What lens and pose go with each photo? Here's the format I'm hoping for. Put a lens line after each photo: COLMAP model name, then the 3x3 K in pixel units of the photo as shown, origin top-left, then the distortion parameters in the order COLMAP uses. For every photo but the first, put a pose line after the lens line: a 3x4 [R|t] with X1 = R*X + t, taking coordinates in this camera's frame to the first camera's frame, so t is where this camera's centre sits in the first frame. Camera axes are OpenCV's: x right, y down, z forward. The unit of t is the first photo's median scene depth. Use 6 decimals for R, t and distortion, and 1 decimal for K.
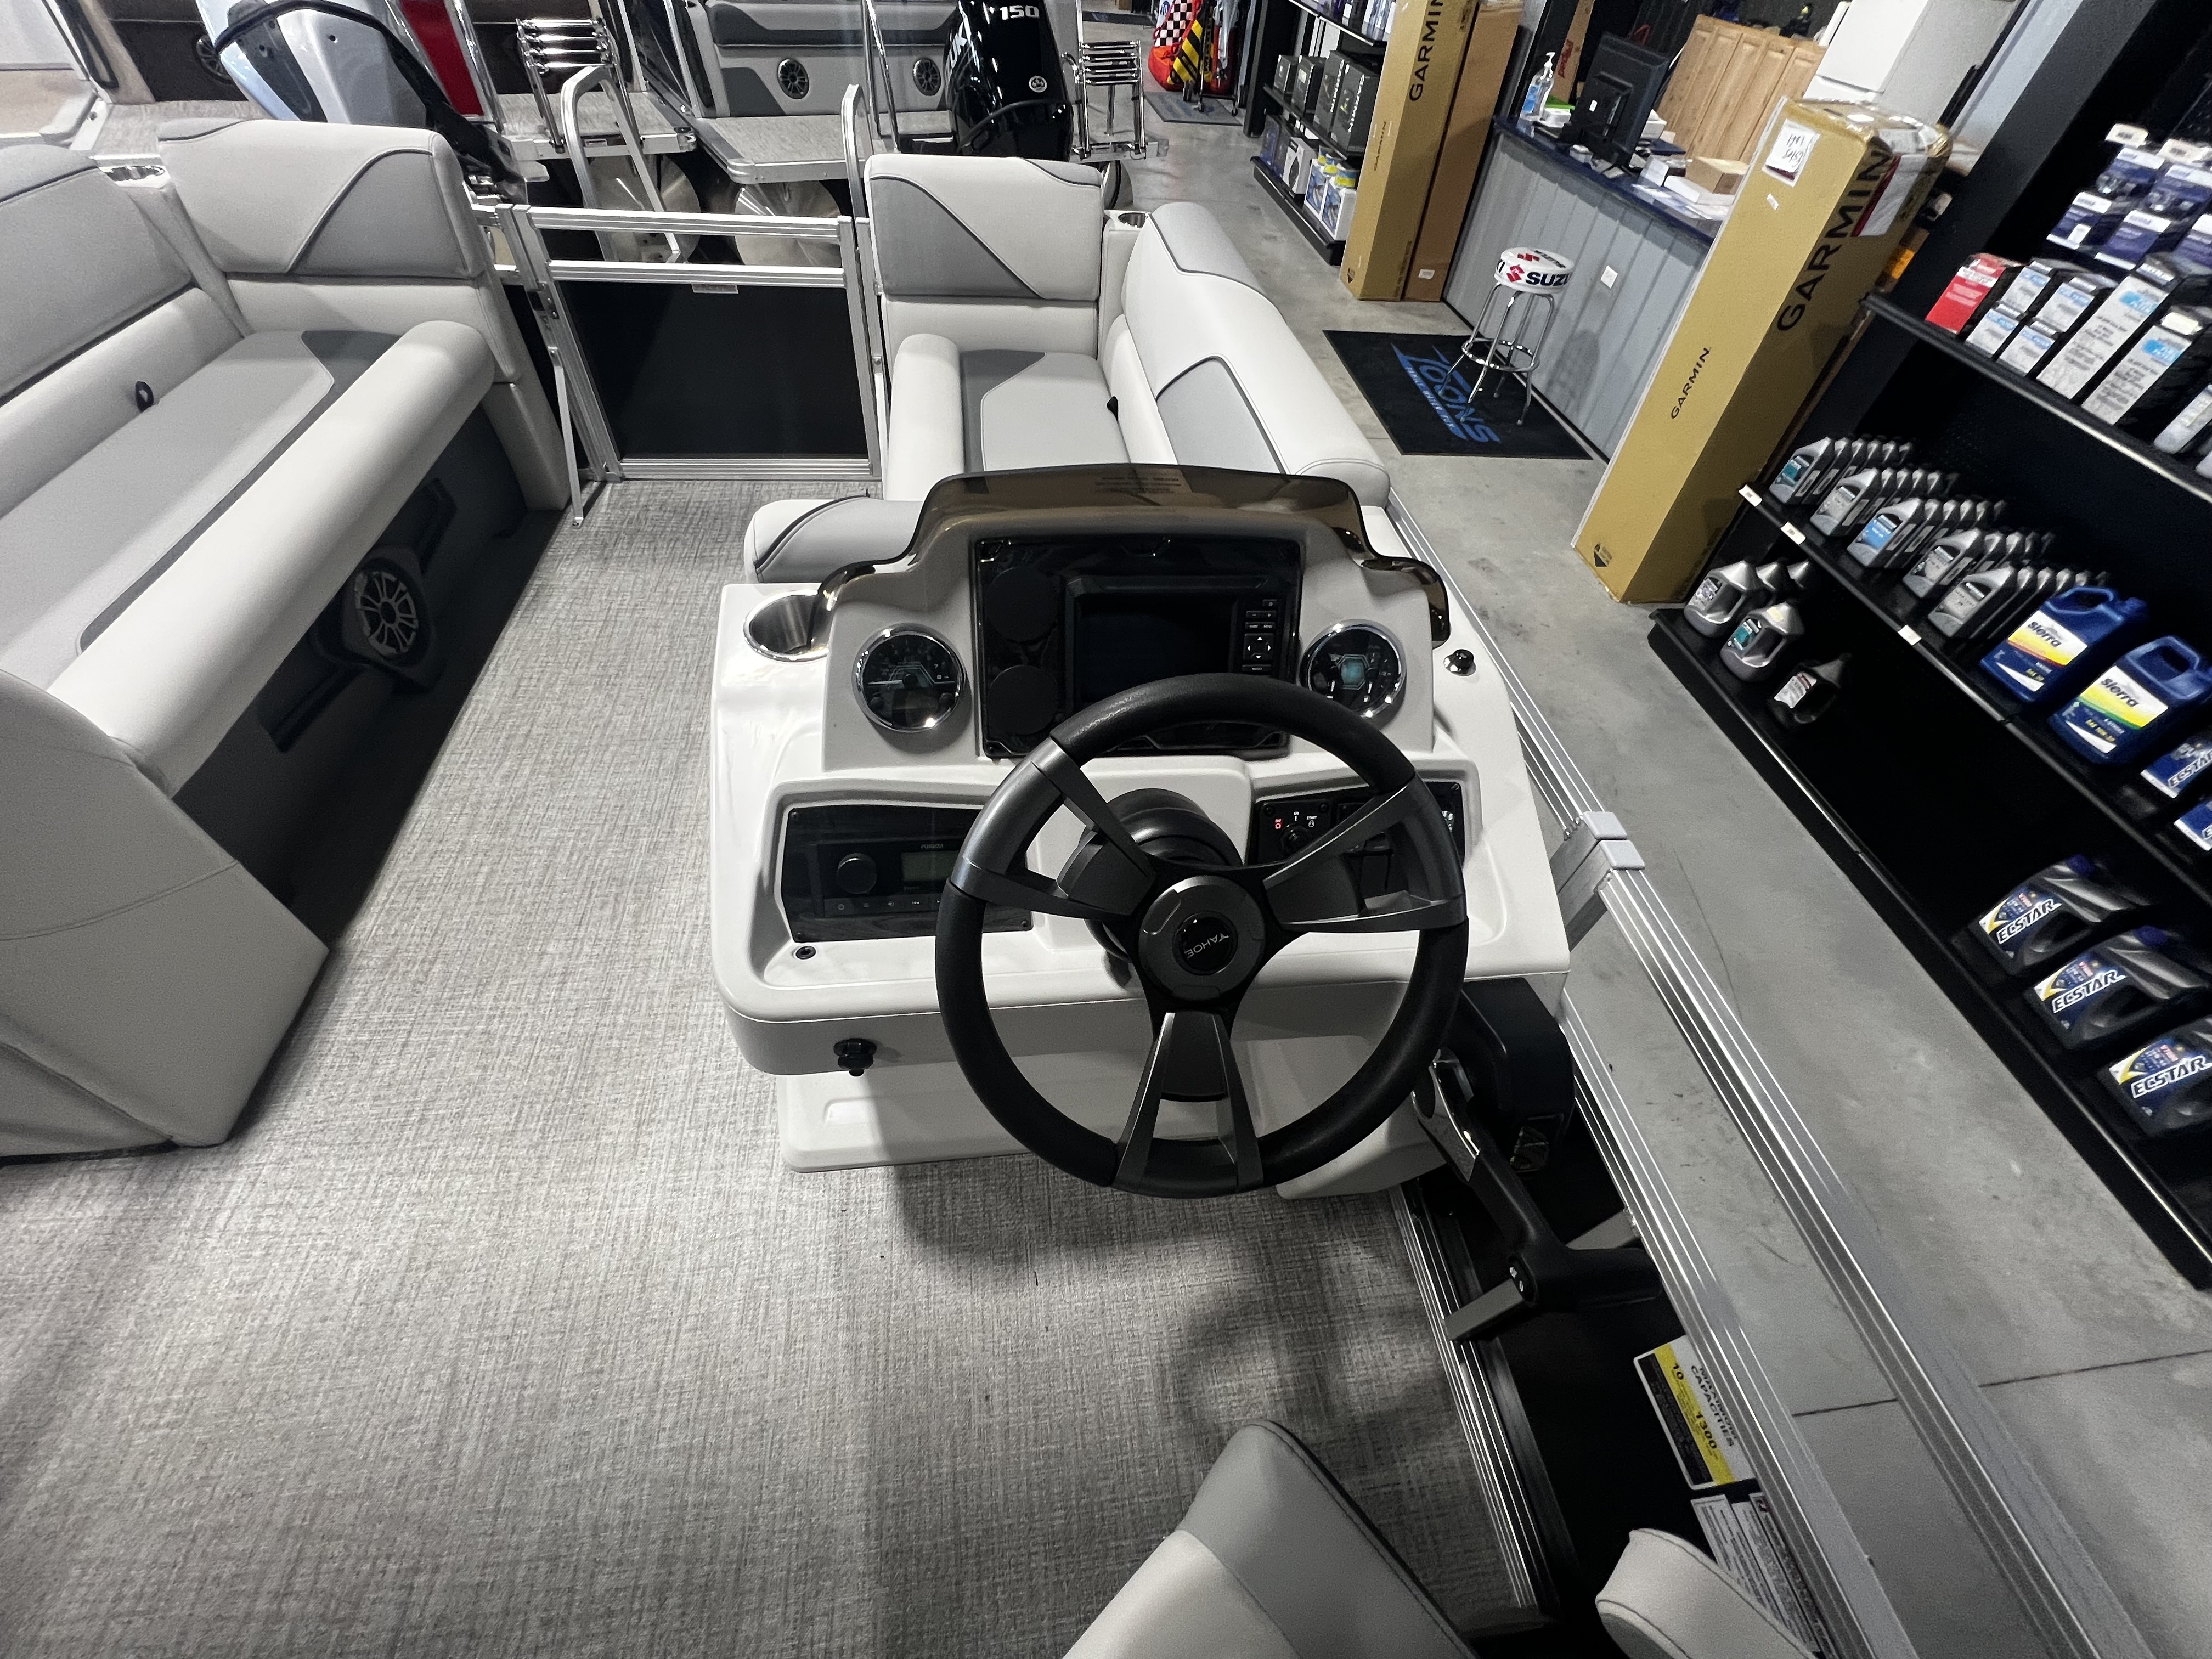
lens RADIAL K [[888.8, 0, 1101.8], [0, 888.8, 830.0], [0, 0, 1]] dist [-0.001982, 0.000276]
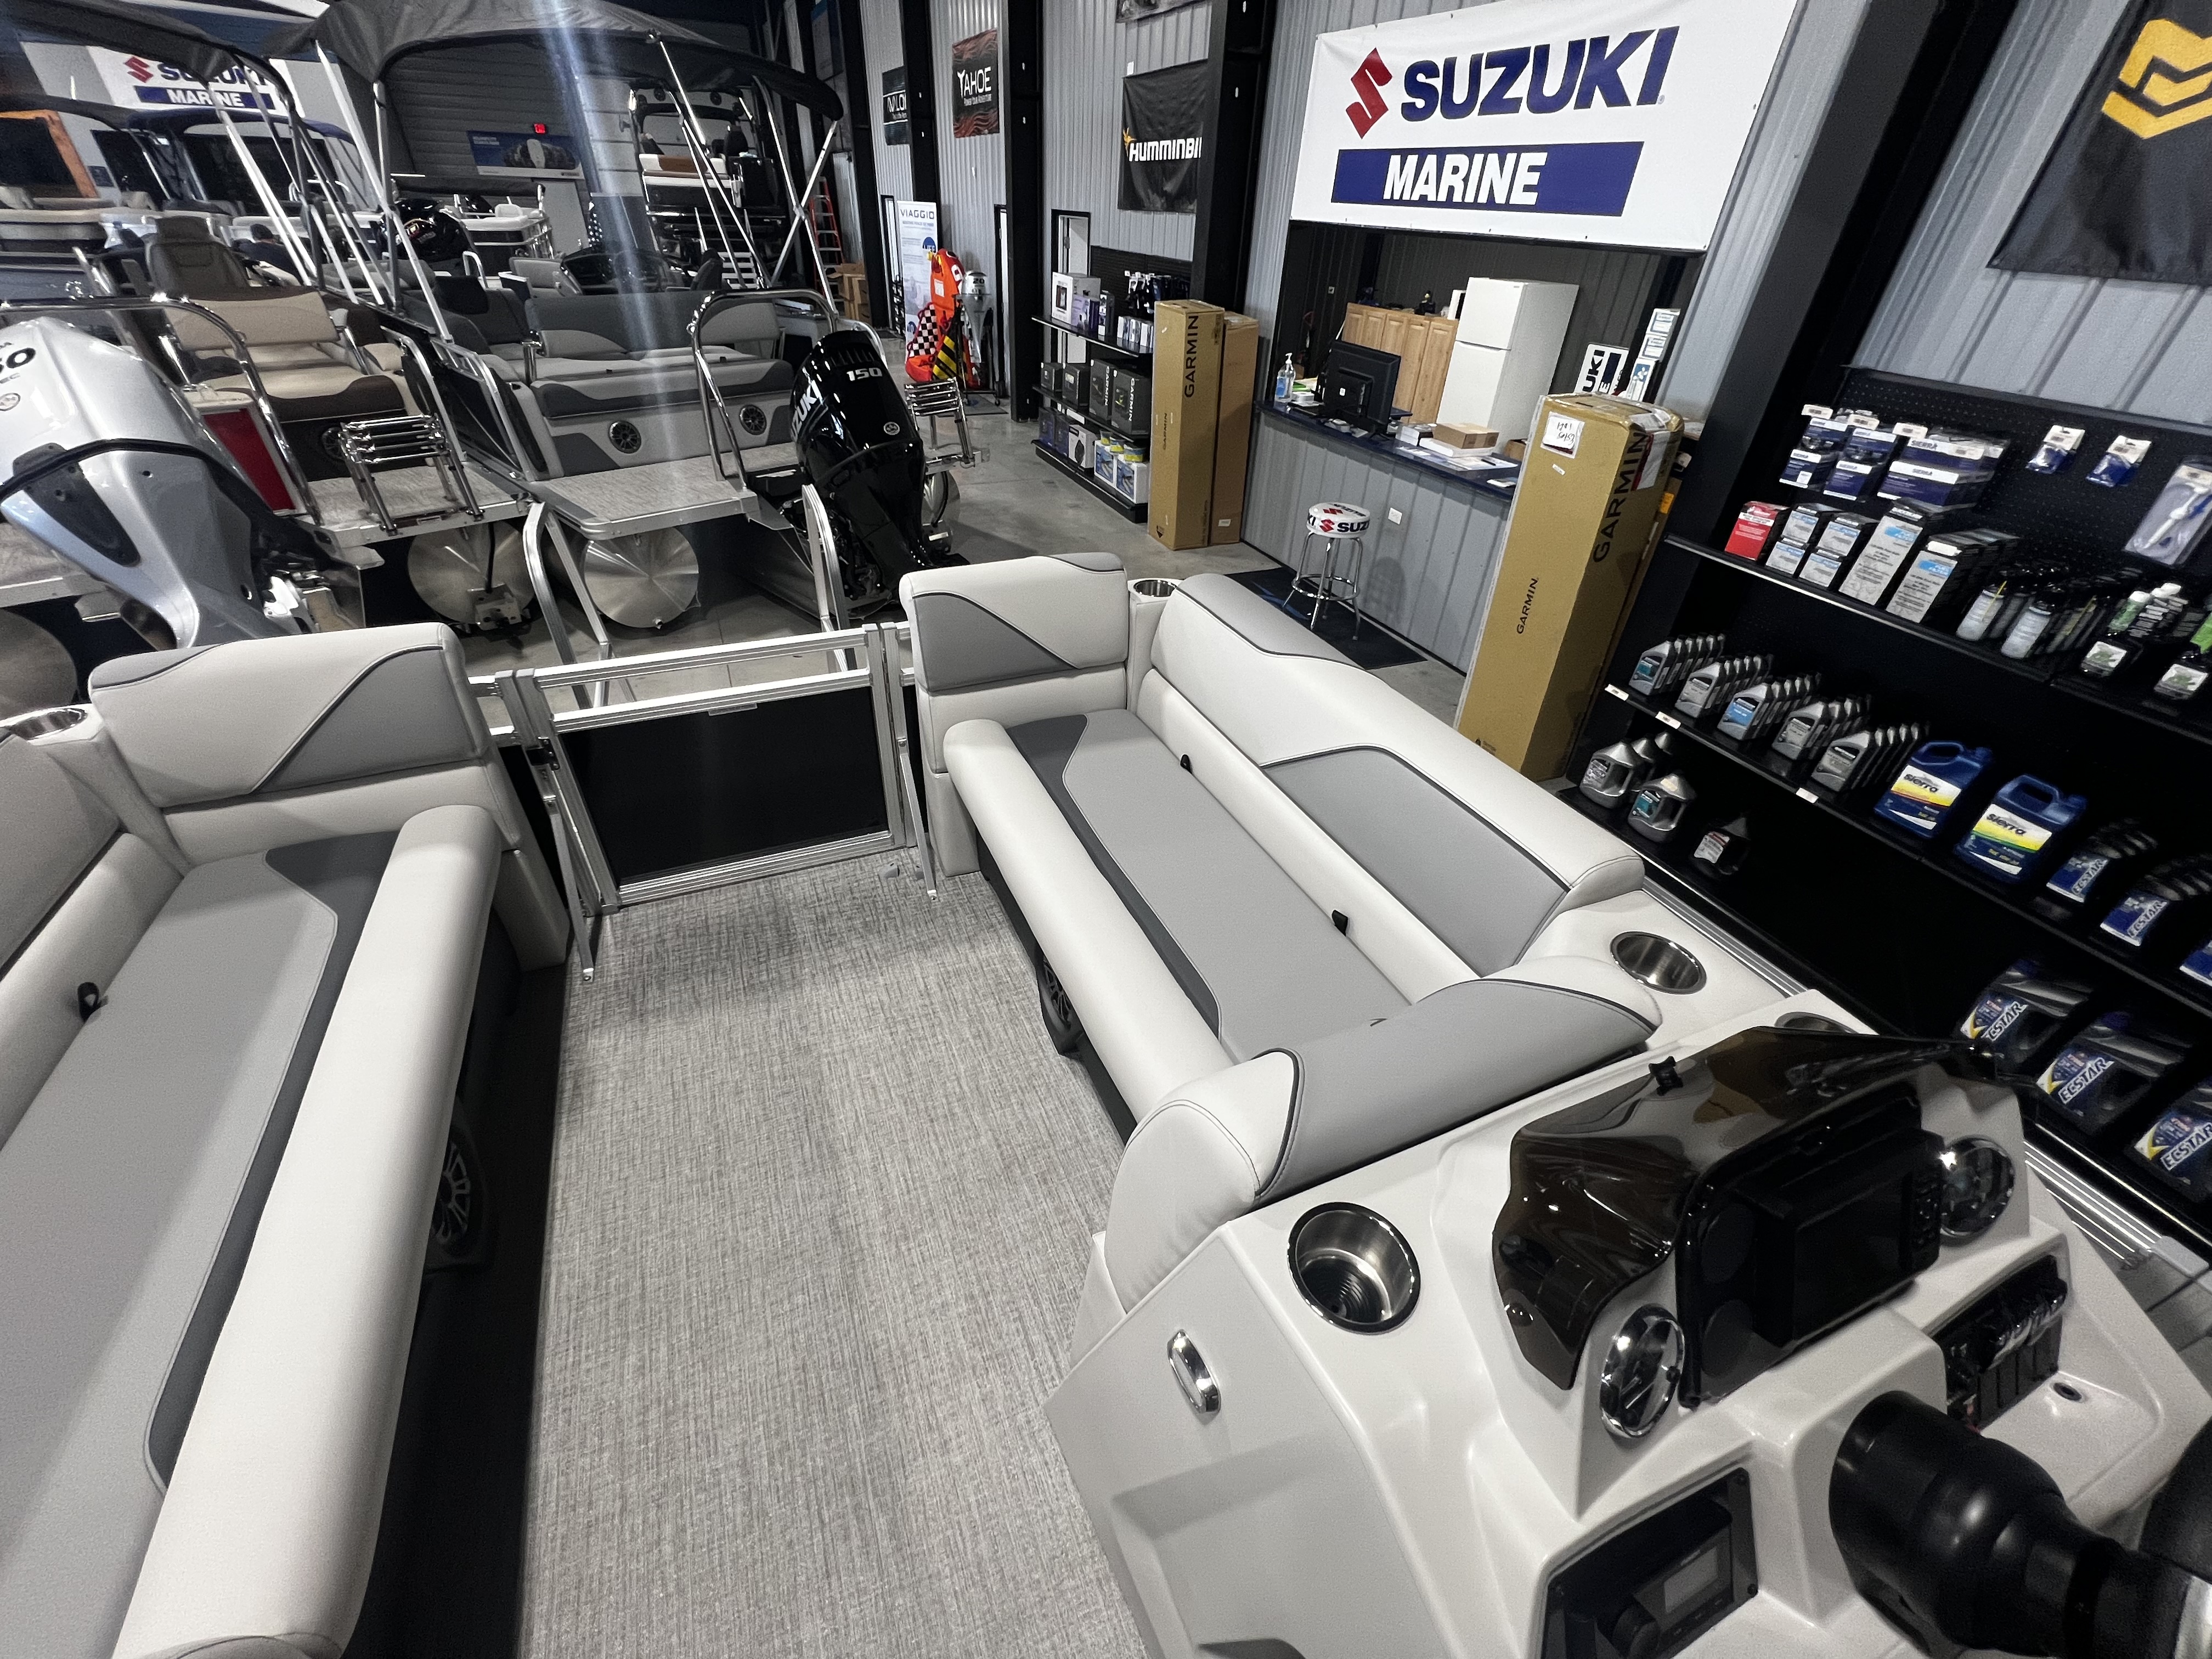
lens RADIAL K [[888.8, 0, 1100.1], [0, 888.8, 826.9], [0, 0, 1]] dist [-0.001982, 0.000276]
pose [[0.959806, -0.191466, 0.205217, -0.198288], [0.230572, 0.954807, -0.187564, -0.157405], [-0.160031, 0.227342, 0.960576, 0.039378]]
